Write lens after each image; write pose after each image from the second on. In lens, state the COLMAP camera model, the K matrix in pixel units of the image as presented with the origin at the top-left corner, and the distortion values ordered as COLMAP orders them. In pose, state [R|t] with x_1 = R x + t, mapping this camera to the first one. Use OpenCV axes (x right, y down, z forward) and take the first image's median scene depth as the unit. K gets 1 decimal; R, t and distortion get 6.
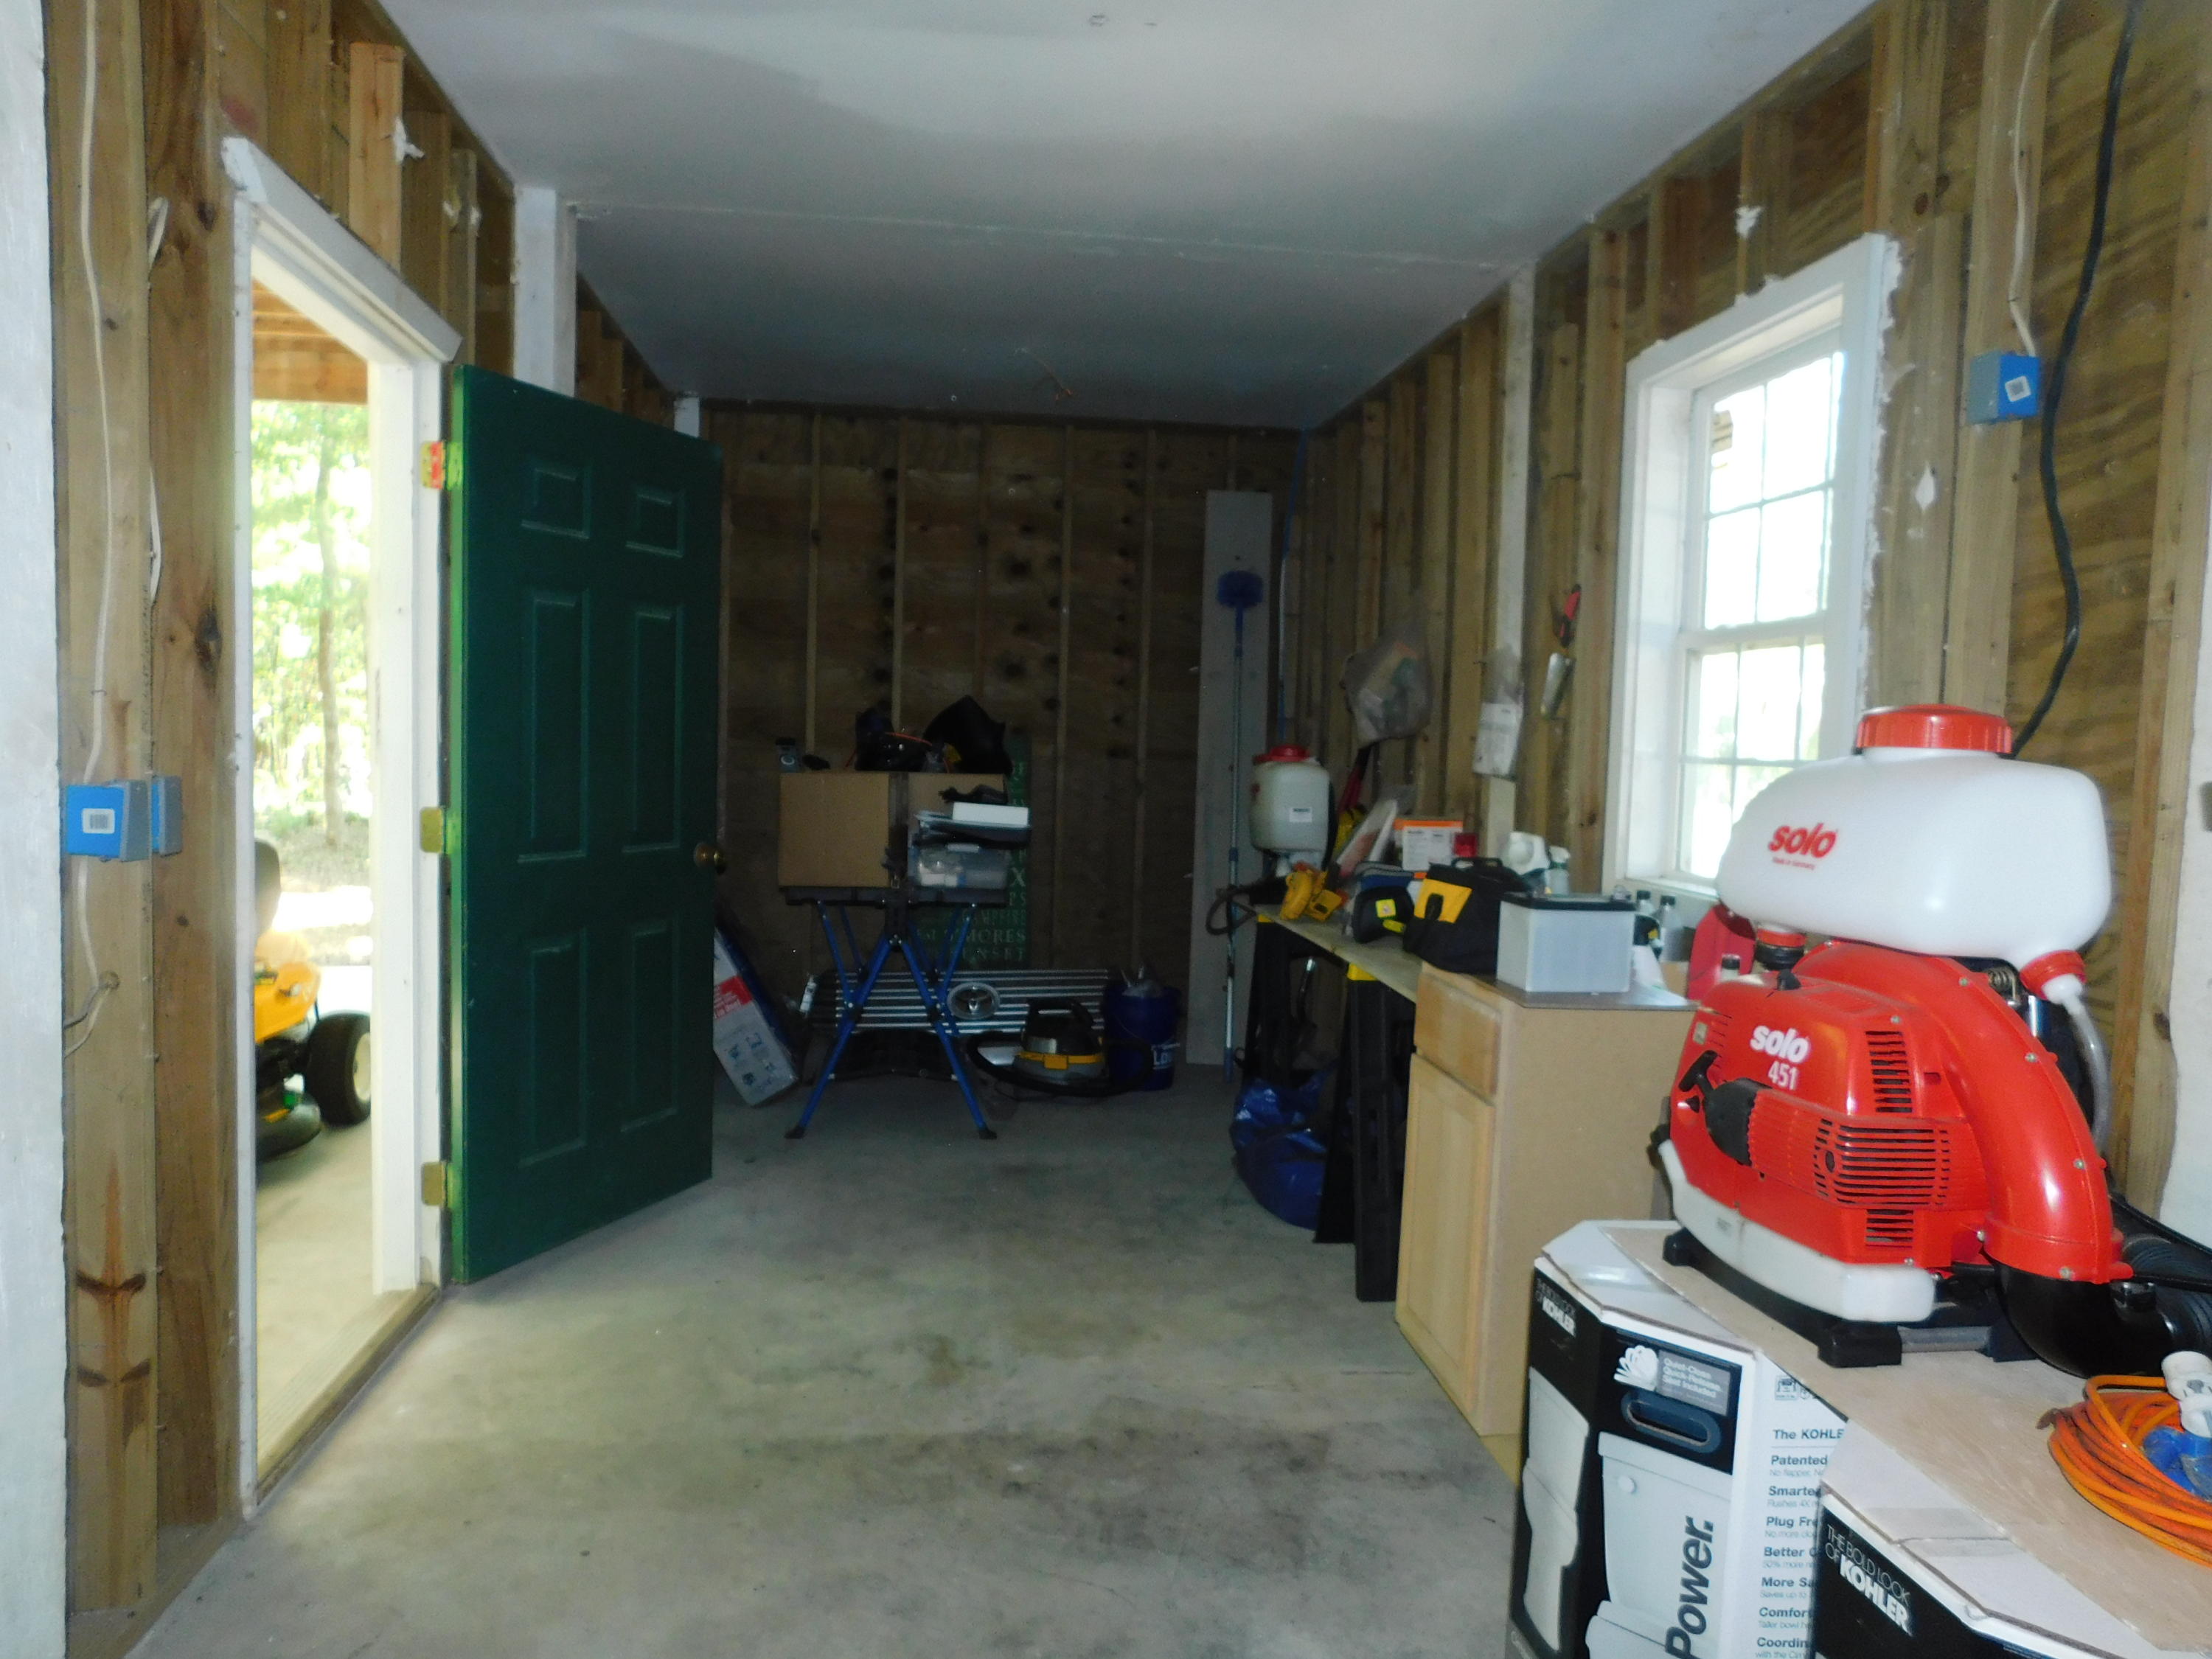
lens RADIAL K [[1493.4, 0, 1105.7], [0, 1493.4, 841.7], [0, 0, 1]] dist [-0.059447, 0.057613]
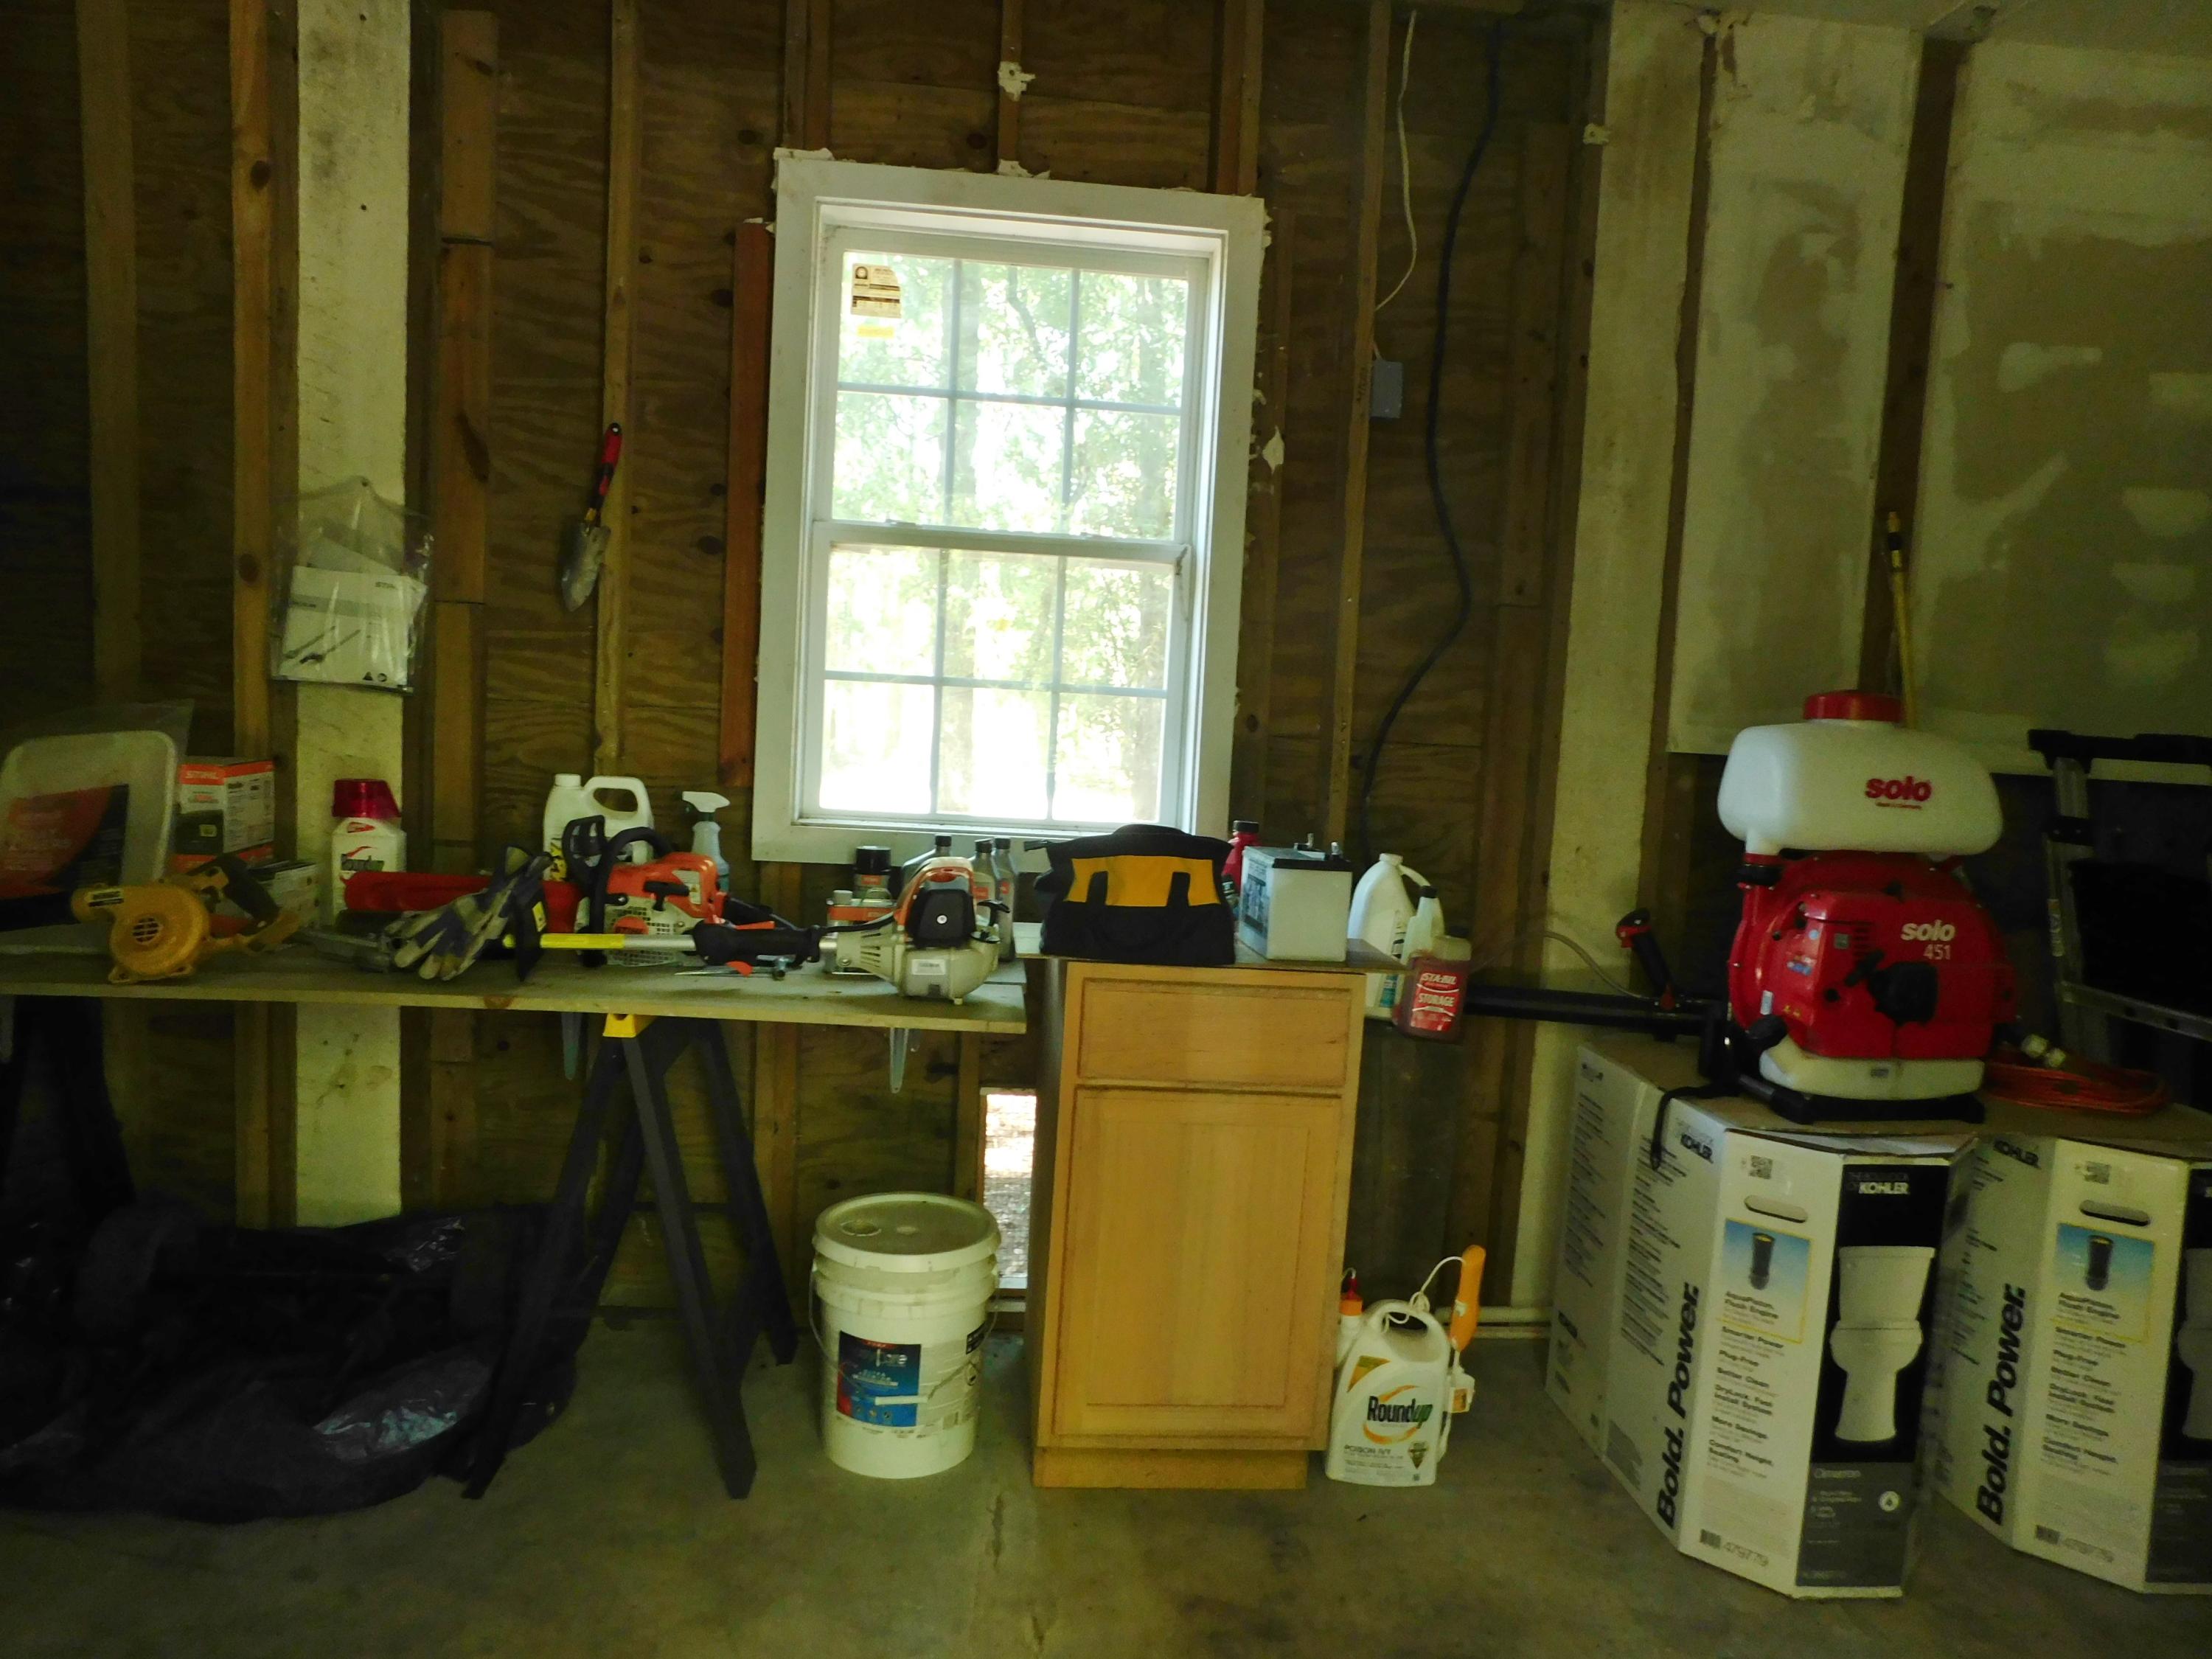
lens RADIAL K [[1493.4, 0, 1108.6], [0, 1493.4, 812.1], [0, 0, 1]] dist [-0.059447, 0.057613]
pose [[0.027113, -0.119915, 0.992414, -0.735559], [0.017027, 0.992690, 0.119483, -0.123679], [-0.999487, 0.013658, 0.028956, 1.325200]]
